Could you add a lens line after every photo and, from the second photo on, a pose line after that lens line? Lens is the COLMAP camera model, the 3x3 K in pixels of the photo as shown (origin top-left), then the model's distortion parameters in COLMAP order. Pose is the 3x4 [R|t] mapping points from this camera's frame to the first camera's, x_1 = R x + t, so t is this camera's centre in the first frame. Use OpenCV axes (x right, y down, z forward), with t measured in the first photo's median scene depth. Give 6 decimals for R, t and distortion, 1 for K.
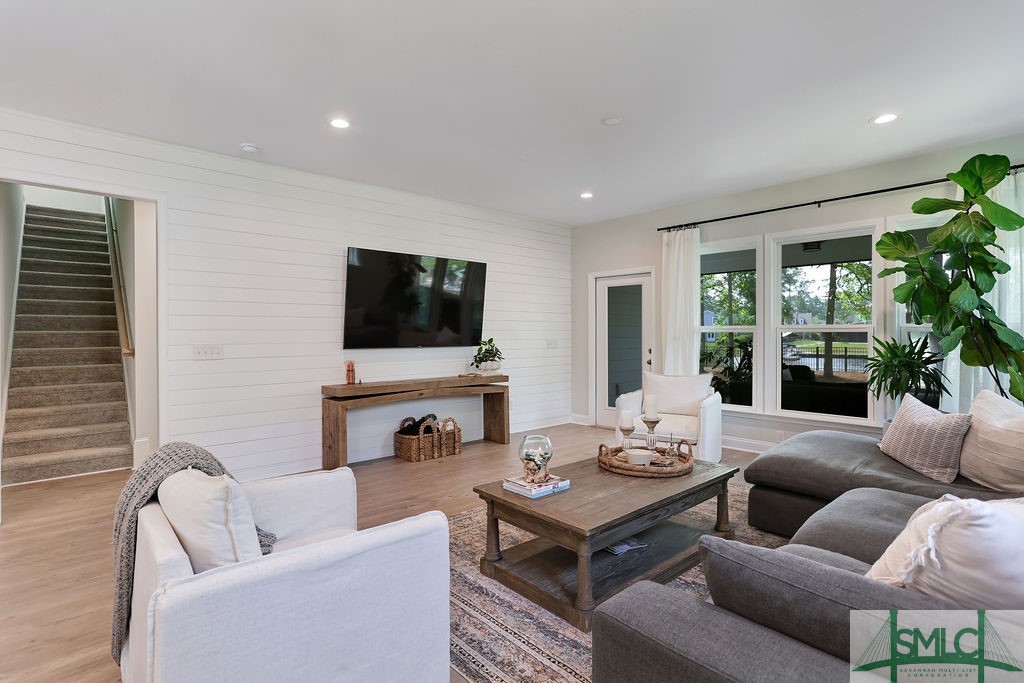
lens RADIAL K [[497.3, 0, 513.2], [0, 497.3, 335.8], [0, 0, 1]] dist [-0.032164, 0.001058]
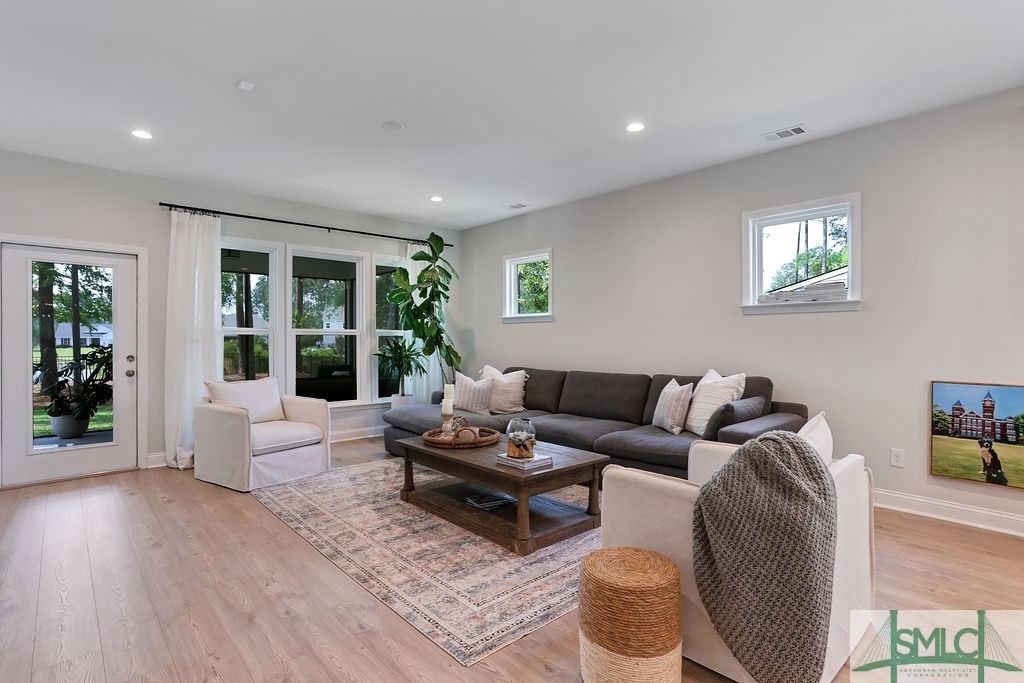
lens RADIAL K [[497.3, 0, 512.3], [0, 497.3, 338.3], [0, 0, 1]] dist [-0.032164, 0.001058]
pose [[-0.018453, 0.005951, 0.999812, -0.564329], [0.010510, 0.999928, -0.005757, 0.012386], [-0.999774, 0.010401, -0.018515, 0.519508]]
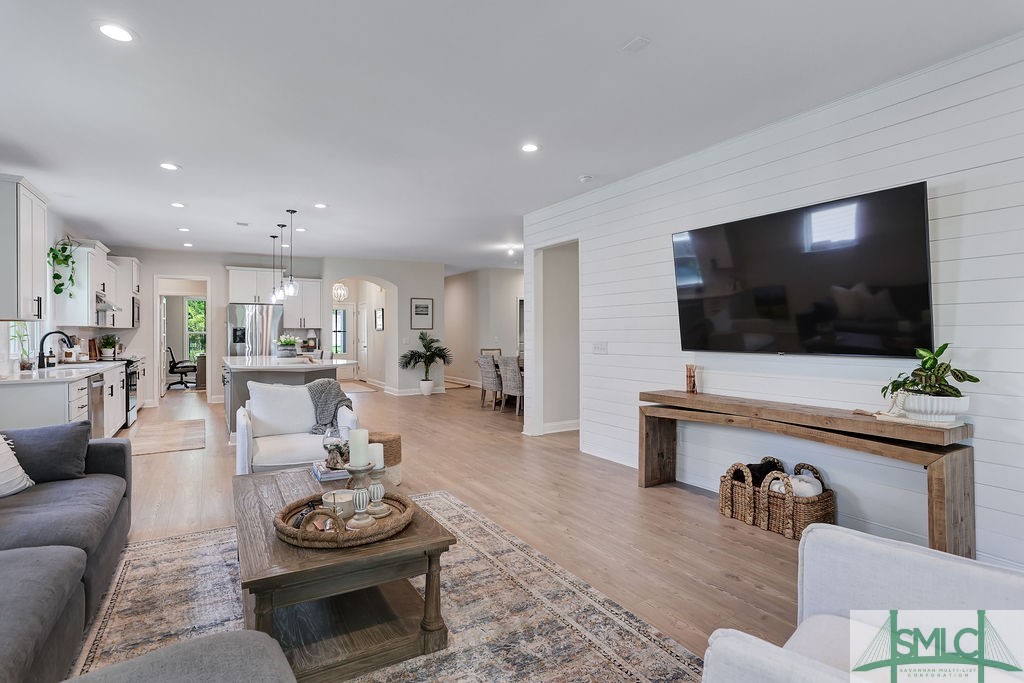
lens RADIAL K [[497.3, 0, 492.7], [0, 497.3, 330.2], [0, 0, 1]] dist [-0.032164, 0.001058]
pose [[-0.211638, -0.003653, -0.977341, 0.525327], [-0.003429, 0.999990, -0.002995, -0.004262], [0.977342, 0.002718, -0.211648, 0.783834]]
